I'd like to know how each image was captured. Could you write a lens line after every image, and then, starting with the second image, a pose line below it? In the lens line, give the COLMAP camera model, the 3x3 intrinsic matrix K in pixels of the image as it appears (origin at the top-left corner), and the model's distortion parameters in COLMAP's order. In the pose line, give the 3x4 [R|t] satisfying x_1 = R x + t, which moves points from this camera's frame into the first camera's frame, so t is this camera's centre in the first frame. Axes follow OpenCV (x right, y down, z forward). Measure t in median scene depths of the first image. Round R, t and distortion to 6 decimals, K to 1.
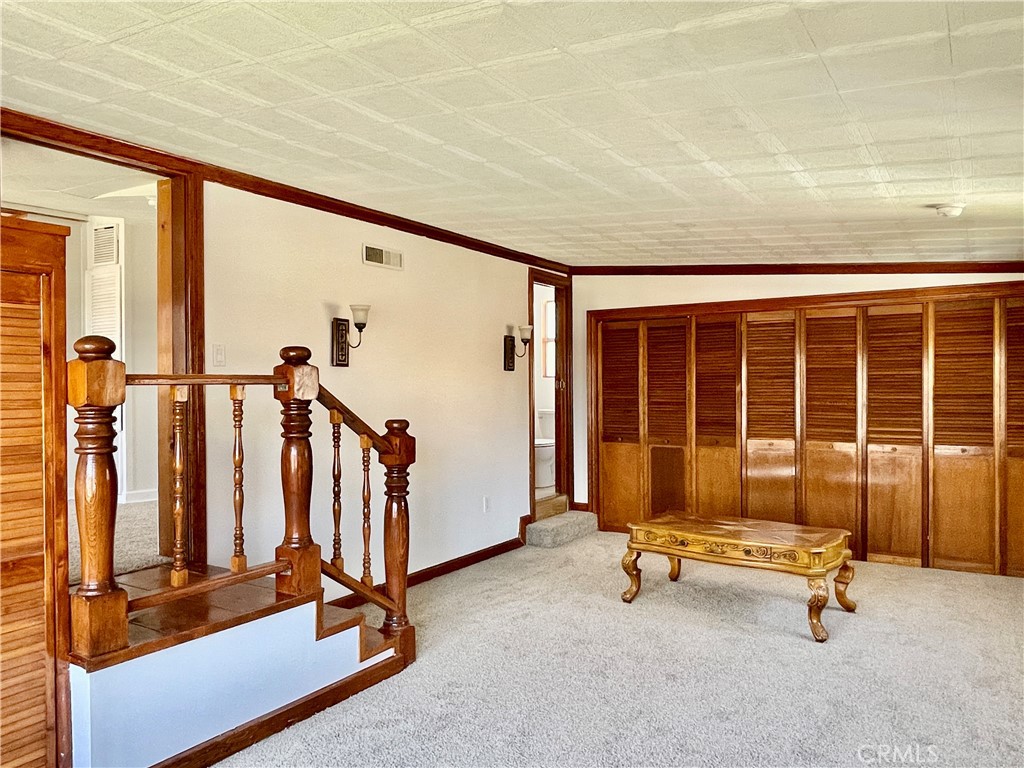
lens RADIAL K [[724.4, 0, 512.0], [0, 724.4, 384.0], [0, 0, 1]] dist [0.037821, -0.068490]
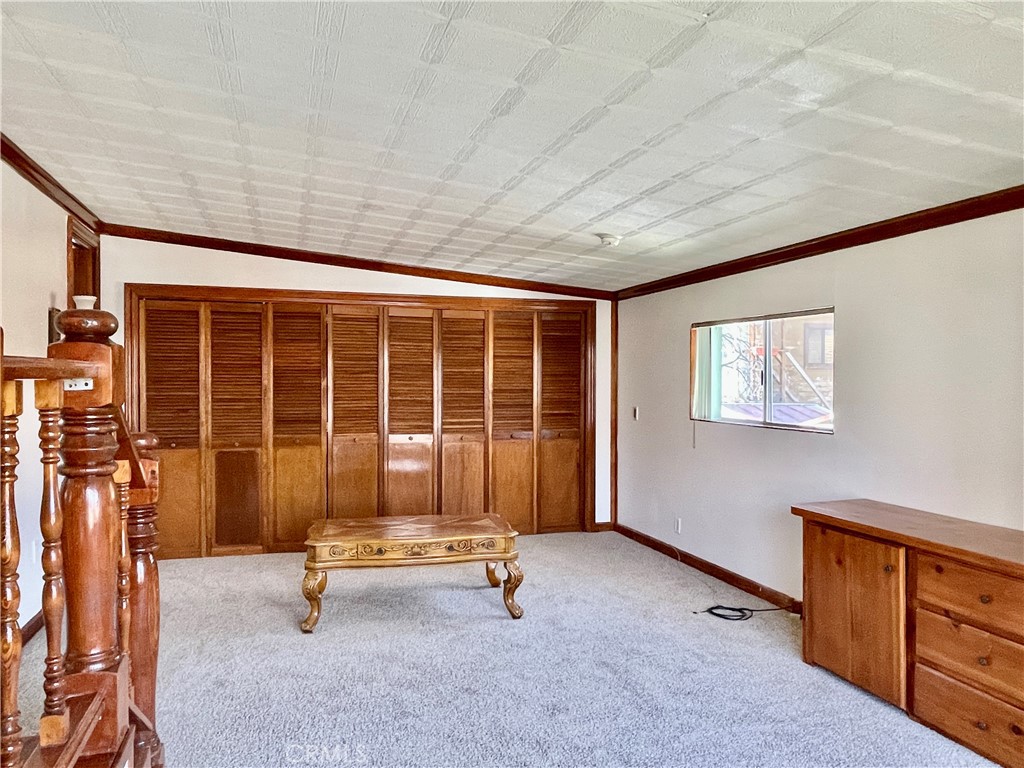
lens RADIAL K [[724.4, 0, 512.0], [0, 724.4, 384.0], [0, 0, 1]] dist [0.037821, -0.068490]
pose [[0.636518, 0.002350, 0.771258, -0.289455], [-0.009907, 0.999938, 0.005130, -0.000561], [-0.771198, -0.010906, 0.636502, 0.221483]]
